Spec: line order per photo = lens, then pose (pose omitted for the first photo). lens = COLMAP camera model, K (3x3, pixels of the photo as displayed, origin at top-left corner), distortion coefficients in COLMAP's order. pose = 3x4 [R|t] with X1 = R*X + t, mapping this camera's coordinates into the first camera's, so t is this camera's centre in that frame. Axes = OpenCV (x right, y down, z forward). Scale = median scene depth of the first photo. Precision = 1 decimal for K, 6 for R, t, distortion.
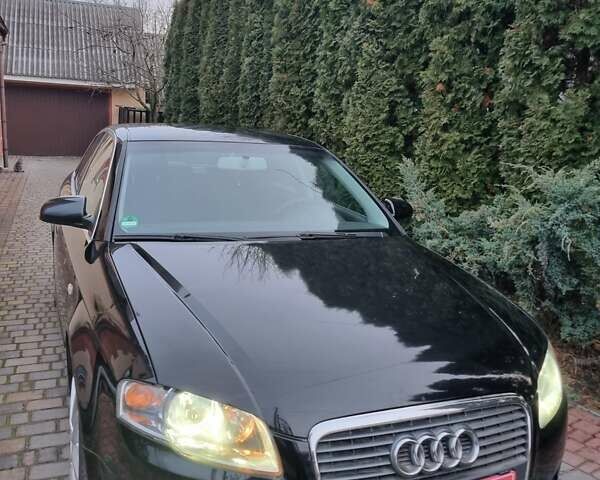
lens RADIAL K [[574.8, 0, 299.5], [0, 574.8, 238.4], [0, 0, 1]] dist [-0.024905, 0.000000]
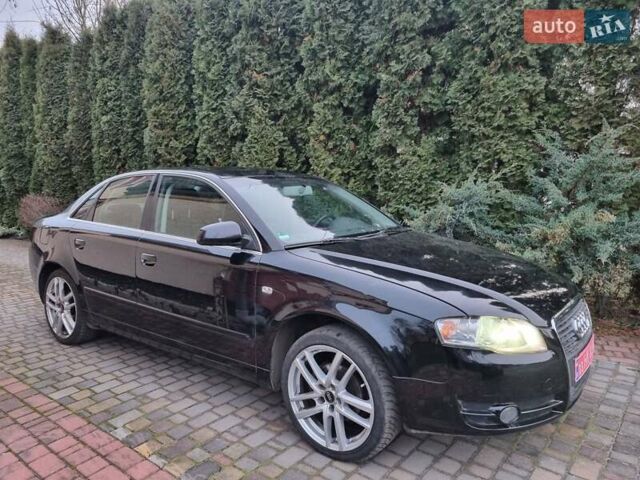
lens RADIAL K [[459.2, 0, 320.1], [0, 459.2, 241.7], [0, 0, 1]] dist [0.003499, 0.000035]
pose [[0.868151, -0.115127, 0.482762, -0.308533], [0.138282, 0.990314, -0.012506, 0.004721], [-0.476646, 0.077614, 0.875662, 0.022554]]
